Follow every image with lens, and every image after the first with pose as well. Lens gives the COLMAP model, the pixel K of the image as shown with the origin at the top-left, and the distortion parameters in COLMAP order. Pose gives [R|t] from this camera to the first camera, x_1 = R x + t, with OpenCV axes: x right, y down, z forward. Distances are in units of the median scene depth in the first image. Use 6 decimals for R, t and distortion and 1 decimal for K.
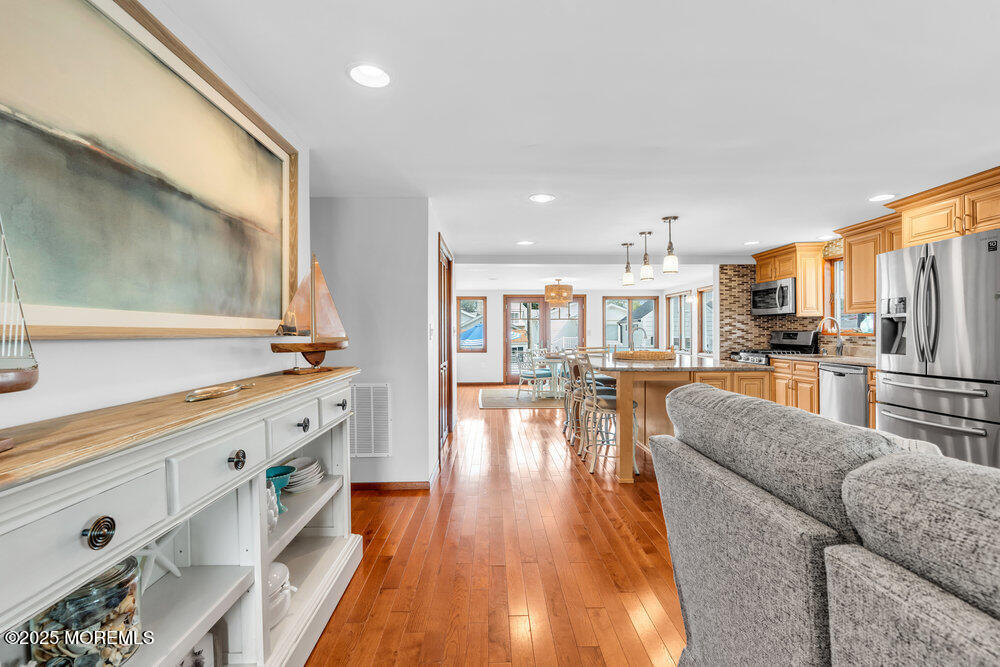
lens RADIAL K [[453.8, 0, 500.5], [0, 453.8, 340.6], [0, 0, 1]] dist [-0.001767, -0.000173]
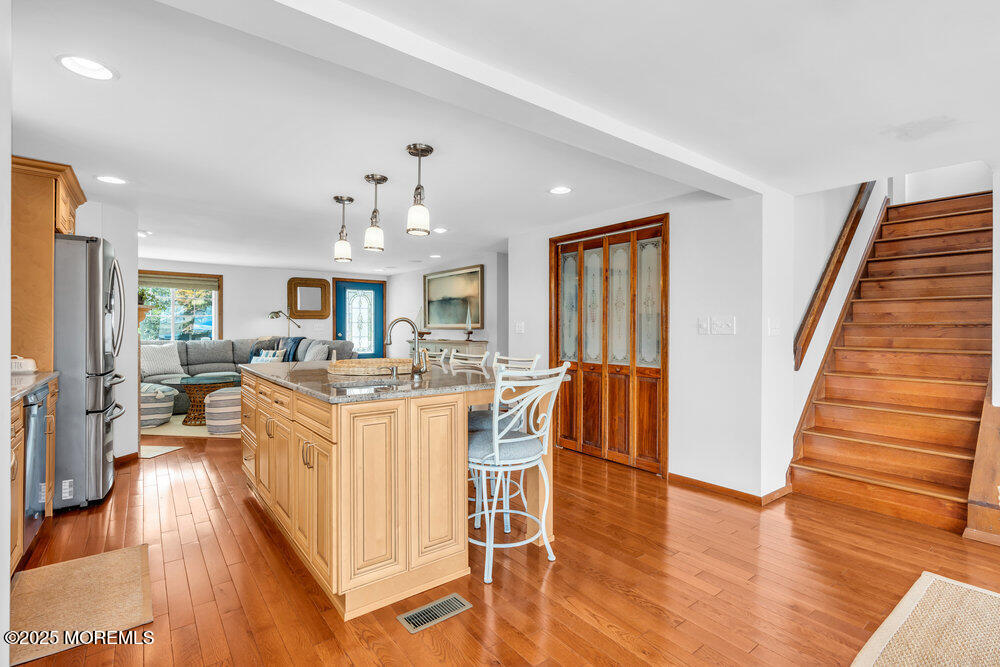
lens RADIAL K [[464.7, 0, 497.8], [0, 464.7, 331.9], [0, 0, 1]] dist [-0.000970, -0.000023]
pose [[-0.807953, 0.007337, -0.589201, 0.441733], [-0.008439, 0.999676, 0.024020, -0.023524], [0.589186, 0.024379, -0.807630, 1.270759]]
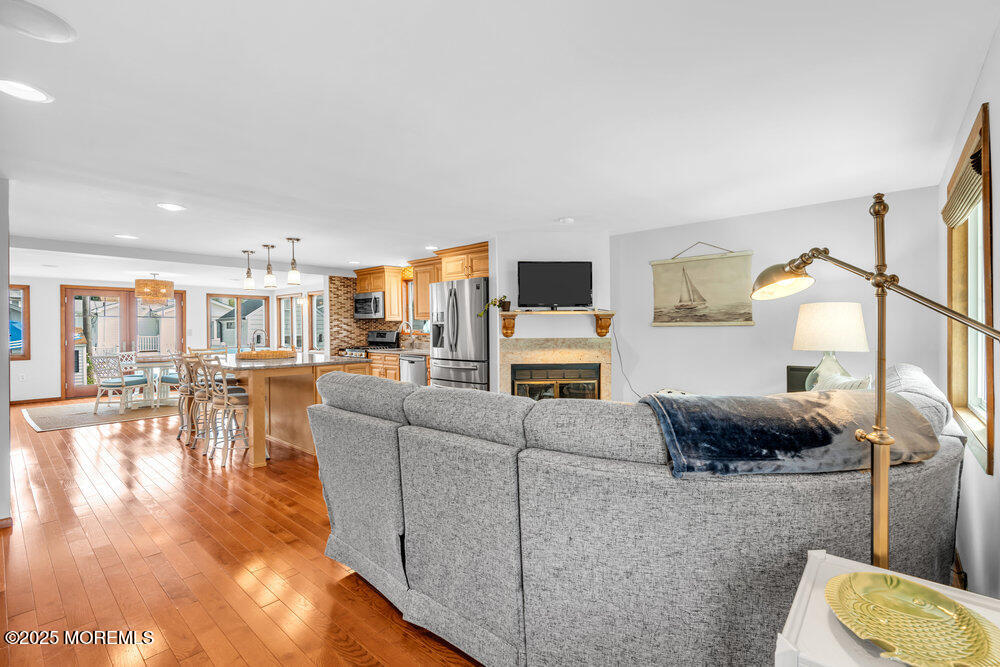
lens RADIAL K [[453.3, 0, 497.0], [0, 453.3, 329.6], [0, 0, 1]] dist [-0.002176, 0.000381]
pose [[0.681654, -0.003399, 0.731666, -0.088826], [0.015492, 0.999832, -0.009788, -0.007610], [-0.731510, 0.018007, 0.681593, -0.133501]]
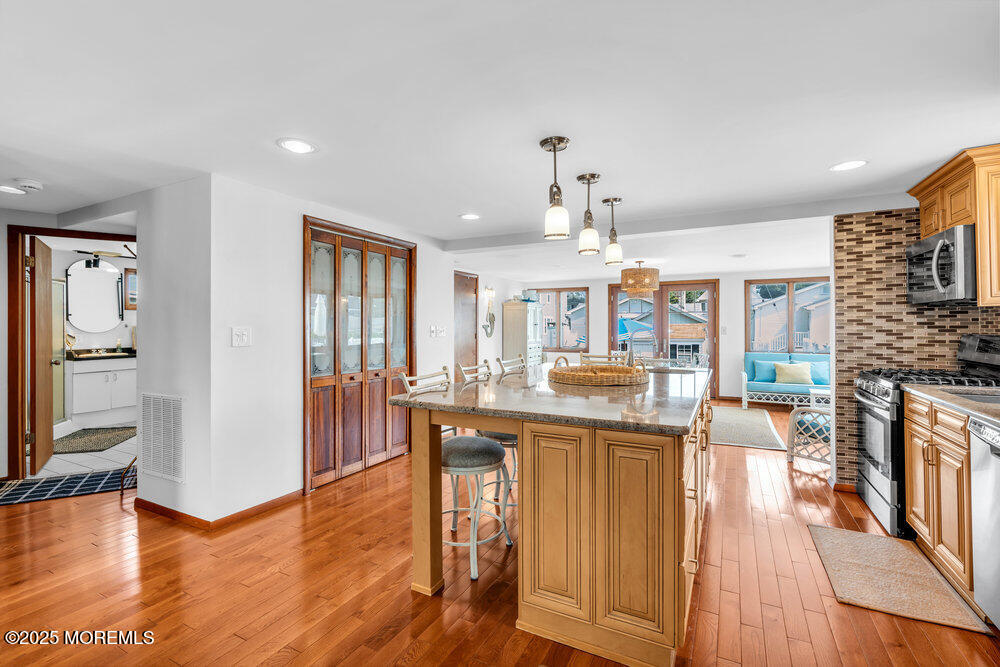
lens RADIAL K [[446.6, 0, 497.7], [0, 446.6, 327.3], [0, 0, 1]] dist [-0.003992, -0.000156]
pose [[0.874835, 0.002965, -0.484413, 0.389795], [-0.008864, 0.999912, -0.009886, -0.019676], [0.484341, 0.012942, 0.874784, 0.316384]]
